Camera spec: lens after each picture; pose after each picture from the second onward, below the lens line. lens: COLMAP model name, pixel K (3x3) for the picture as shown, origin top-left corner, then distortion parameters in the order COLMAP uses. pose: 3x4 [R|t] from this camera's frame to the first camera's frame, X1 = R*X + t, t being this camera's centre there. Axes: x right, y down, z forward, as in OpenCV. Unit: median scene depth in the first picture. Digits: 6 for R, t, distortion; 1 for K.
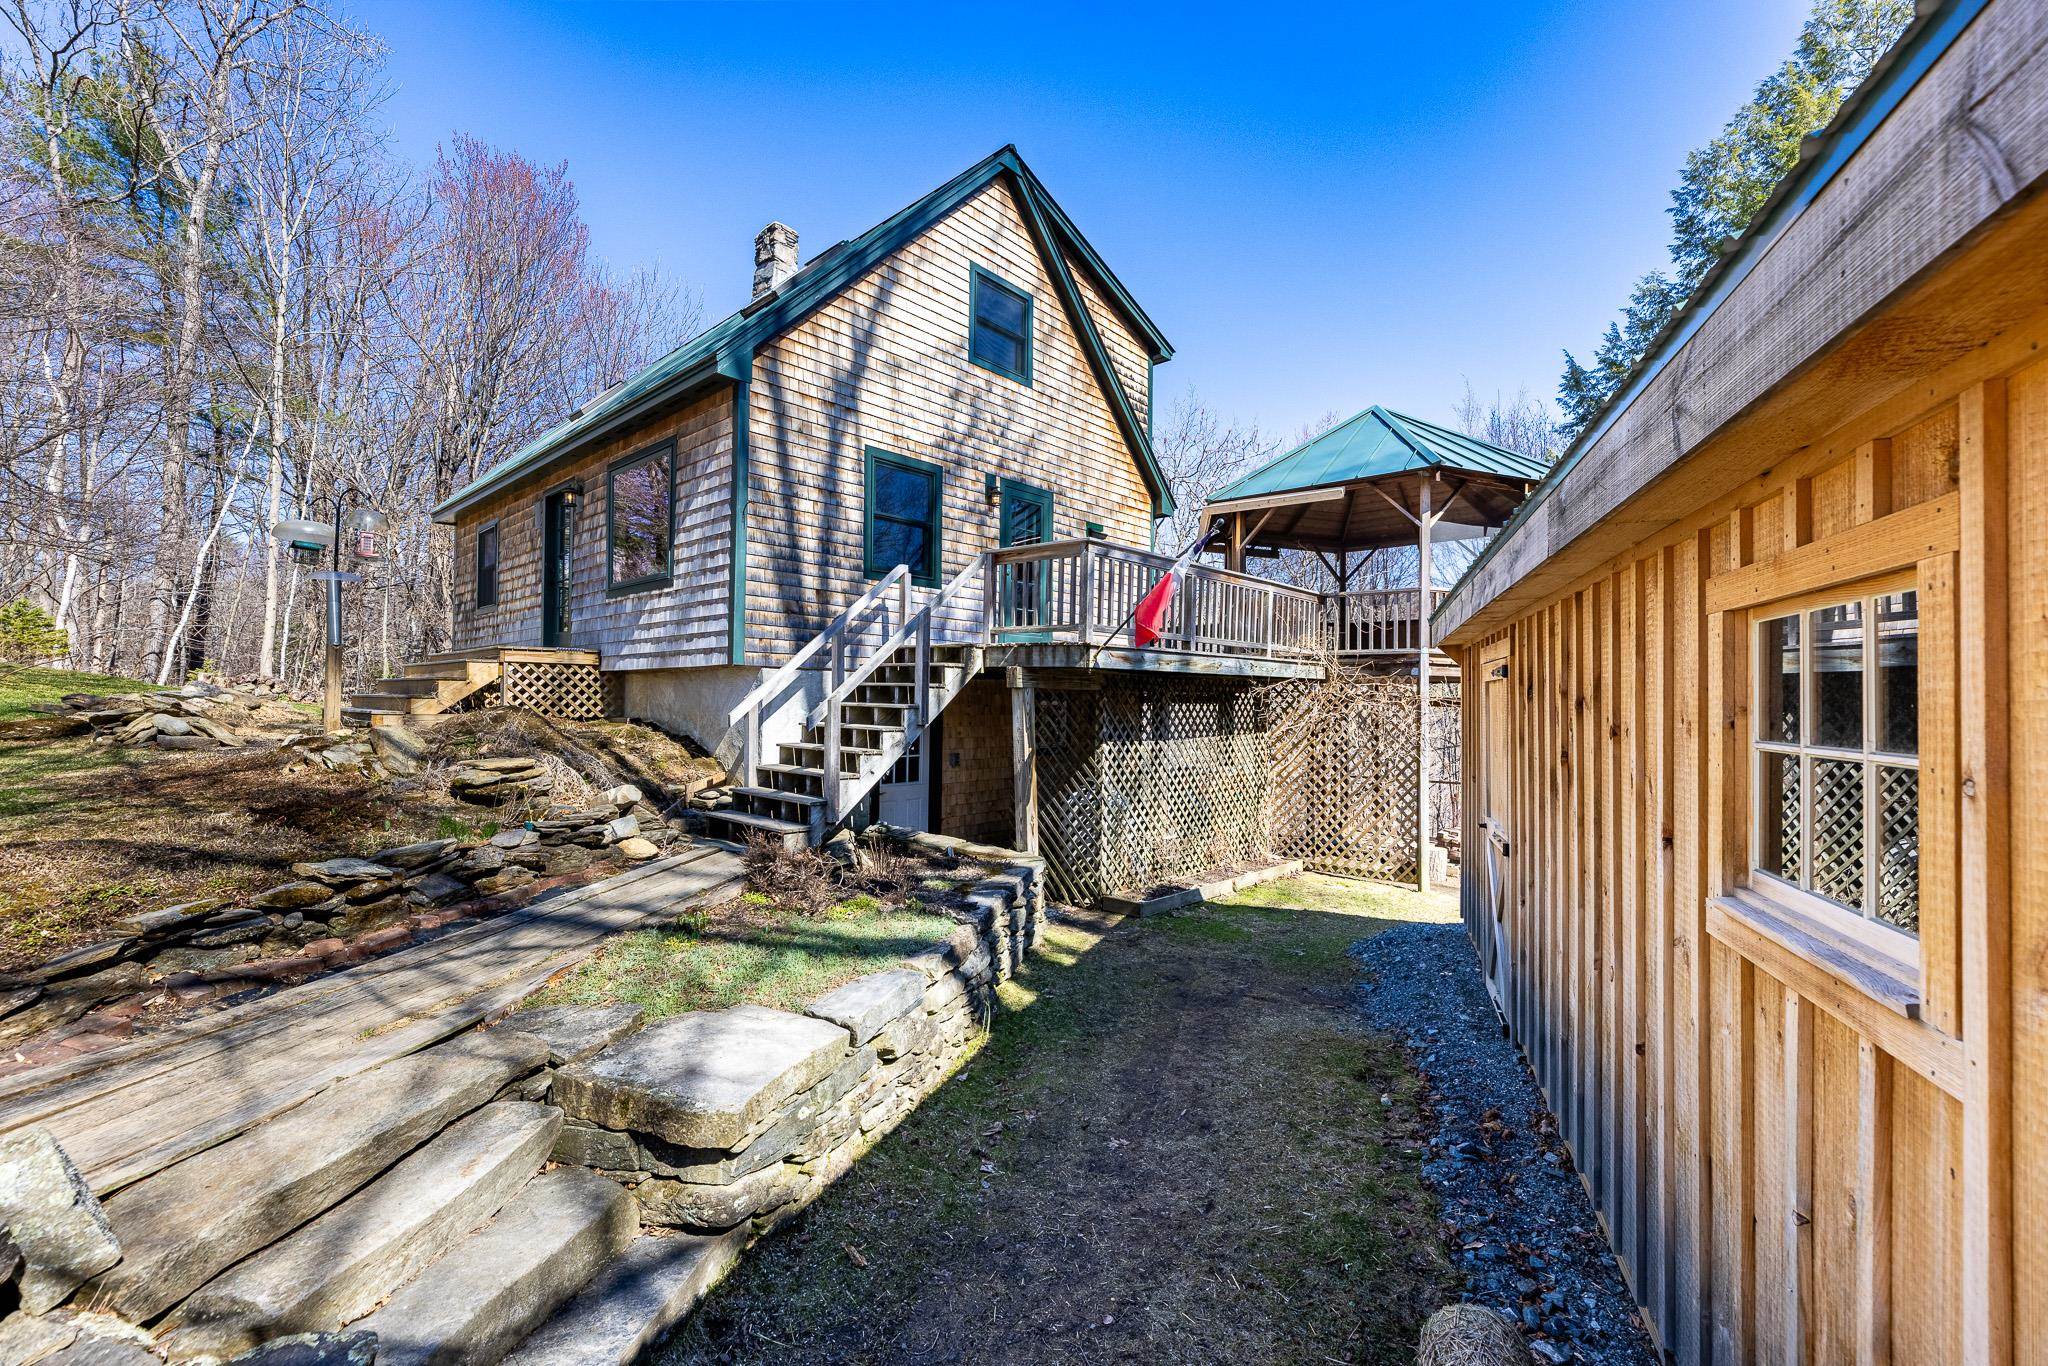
lens RADIAL K [[820.8, 0, 1024.0], [0, 820.8, 683.0], [0, 0, 1]] dist [-0.001208, -0.000138]
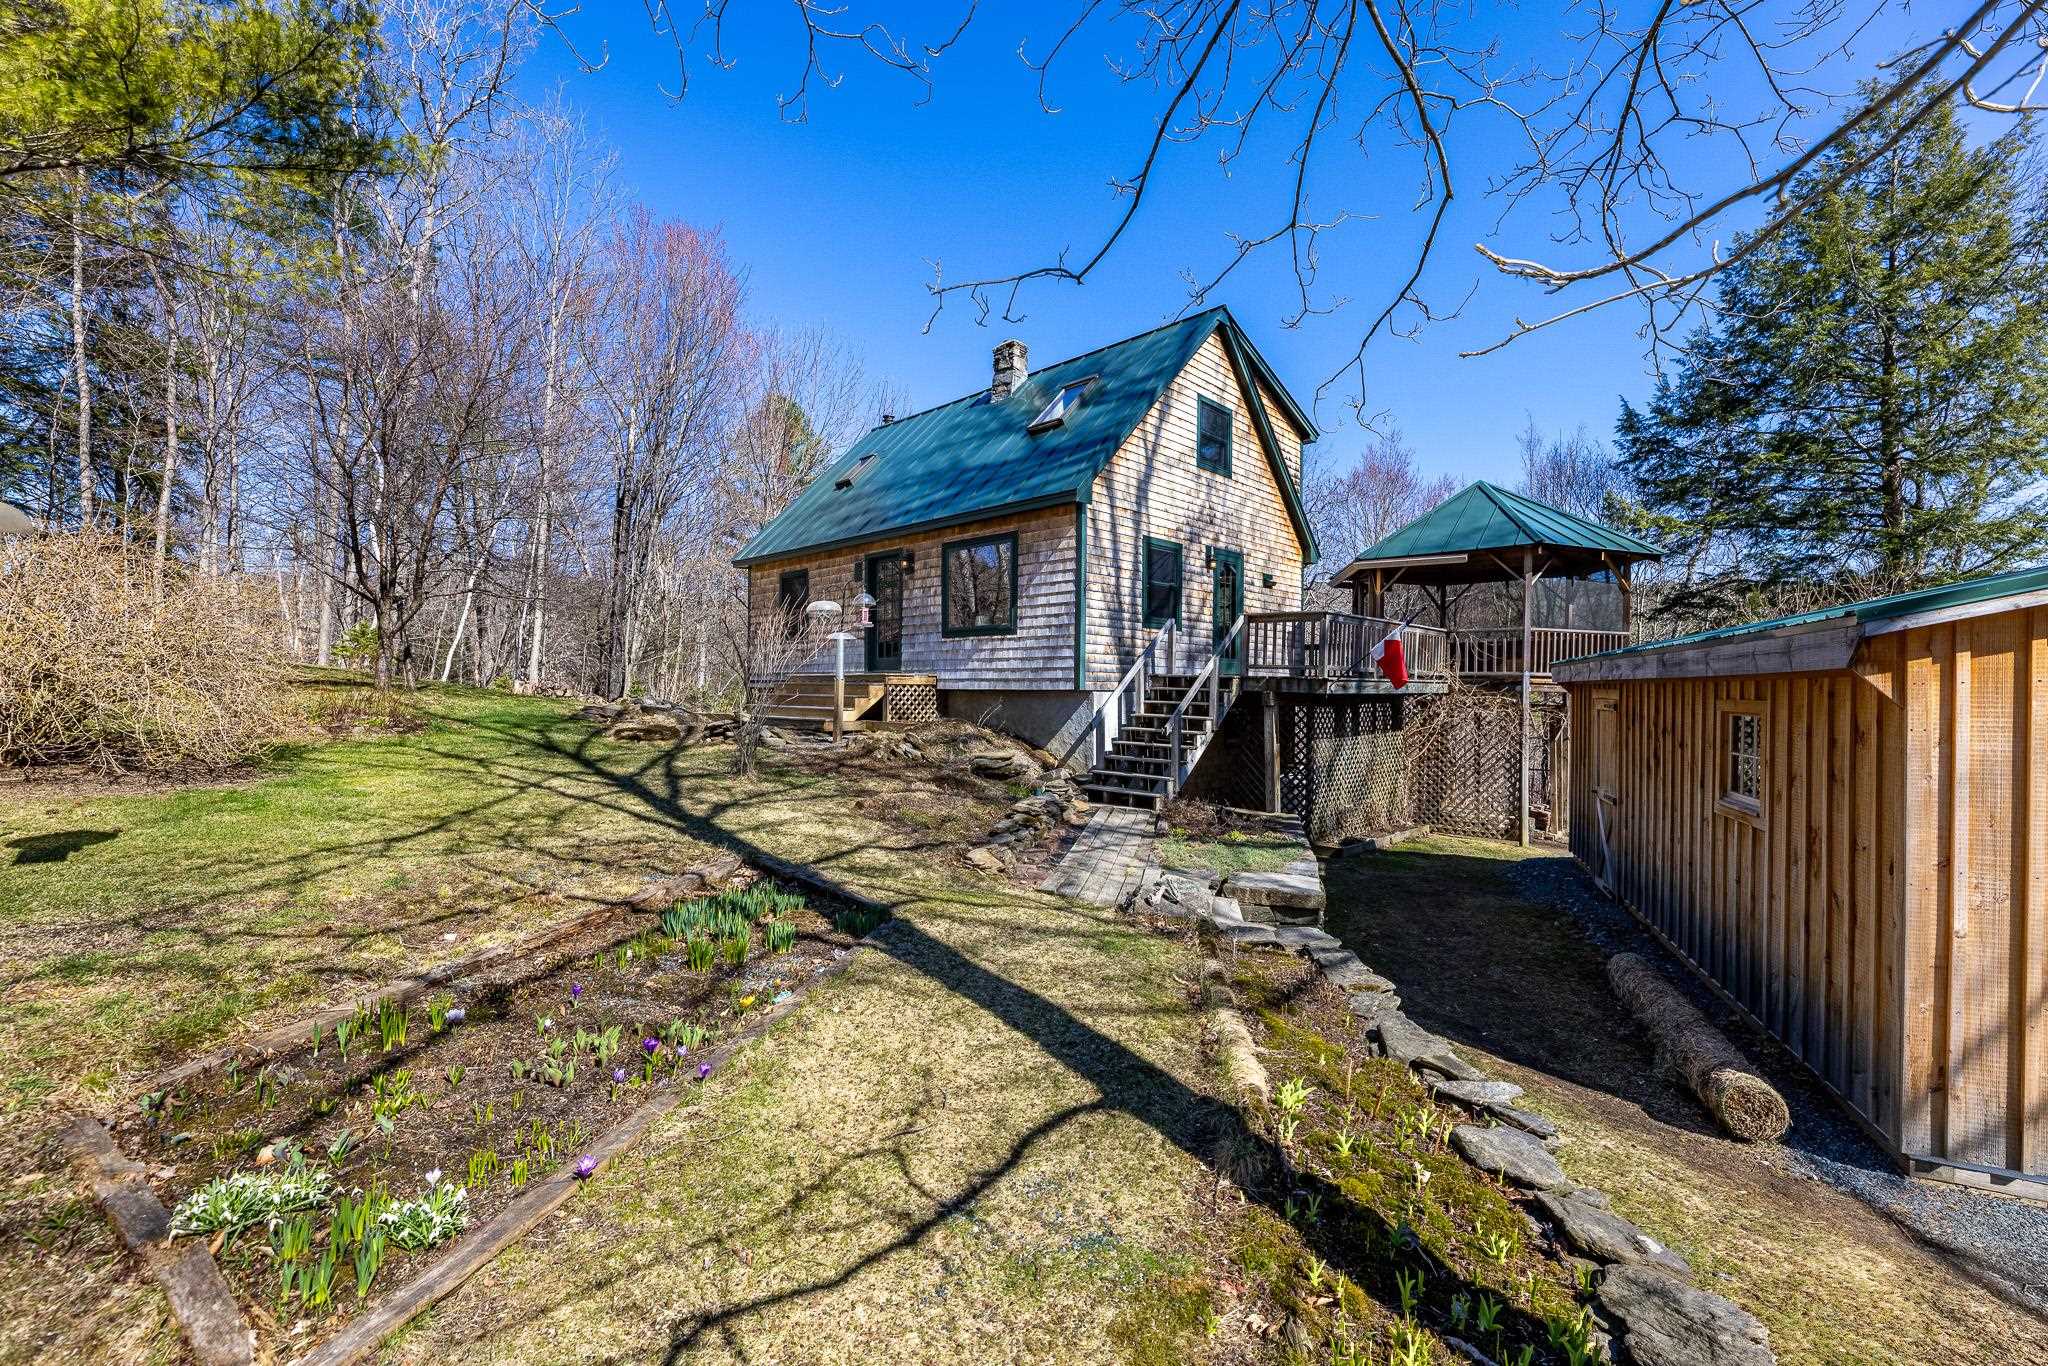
lens RADIAL K [[828.4, 0, 1019.6], [0, 828.4, 690.9], [0, 0, 1]] dist [0.000020, 0.000193]
pose [[0.999633, -0.000755, -0.027074, -0.324123], [0.001424, 0.999694, 0.024677, -0.044971], [0.027047, -0.024707, 0.999329, -0.415500]]
